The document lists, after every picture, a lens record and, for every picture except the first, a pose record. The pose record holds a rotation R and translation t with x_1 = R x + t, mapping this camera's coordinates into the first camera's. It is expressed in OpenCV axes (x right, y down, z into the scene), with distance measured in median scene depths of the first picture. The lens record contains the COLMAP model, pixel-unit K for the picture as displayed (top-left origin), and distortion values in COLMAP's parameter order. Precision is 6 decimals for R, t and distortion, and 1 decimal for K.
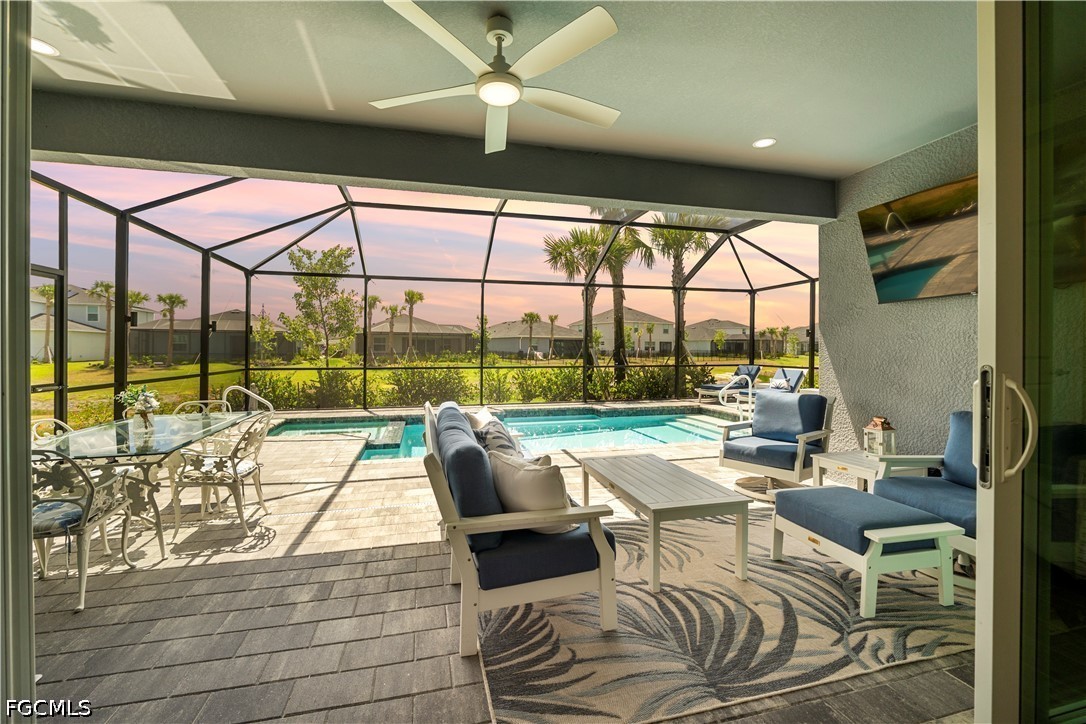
lens RADIAL K [[462.8, 0, 543.4], [0, 462.8, 350.6], [0, 0, 1]] dist [-0.001038, -0.000062]
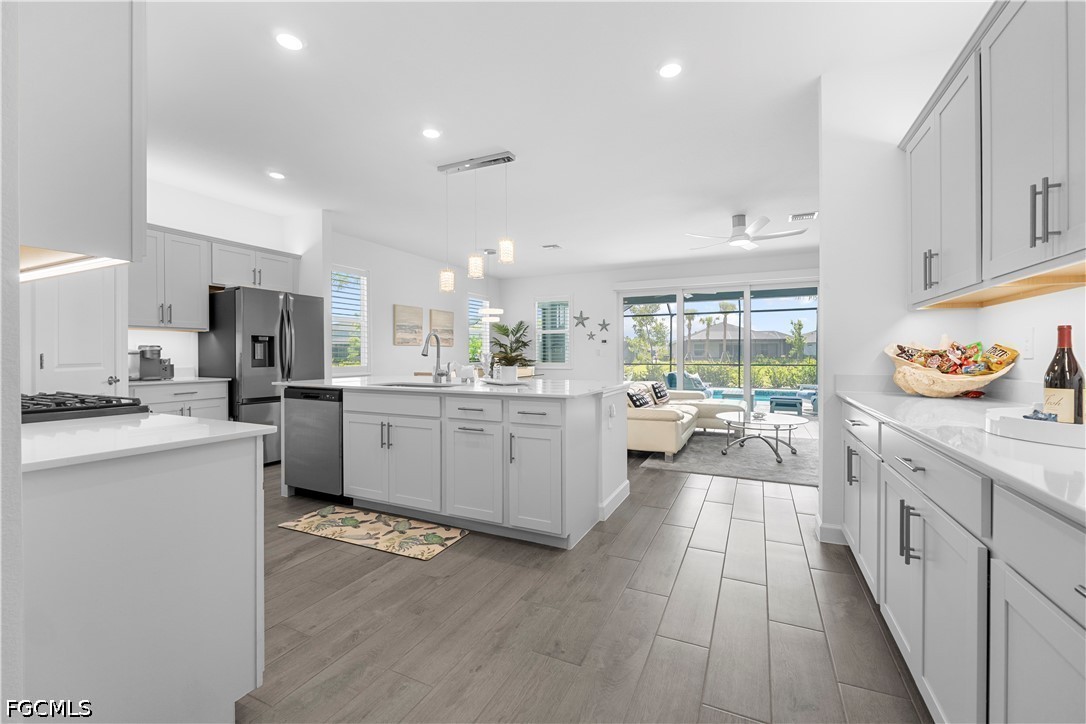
lens RADIAL K [[462.8, 0, 544.6], [0, 462.8, 355.9], [0, 0, 1]] dist [-0.001038, -0.000062]
pose [[0.758178, 0.003324, -0.652039, 0.363145], [-0.001234, 0.999993, 0.003663, 0.001718], [0.652046, -0.001972, 0.758177, -0.584458]]
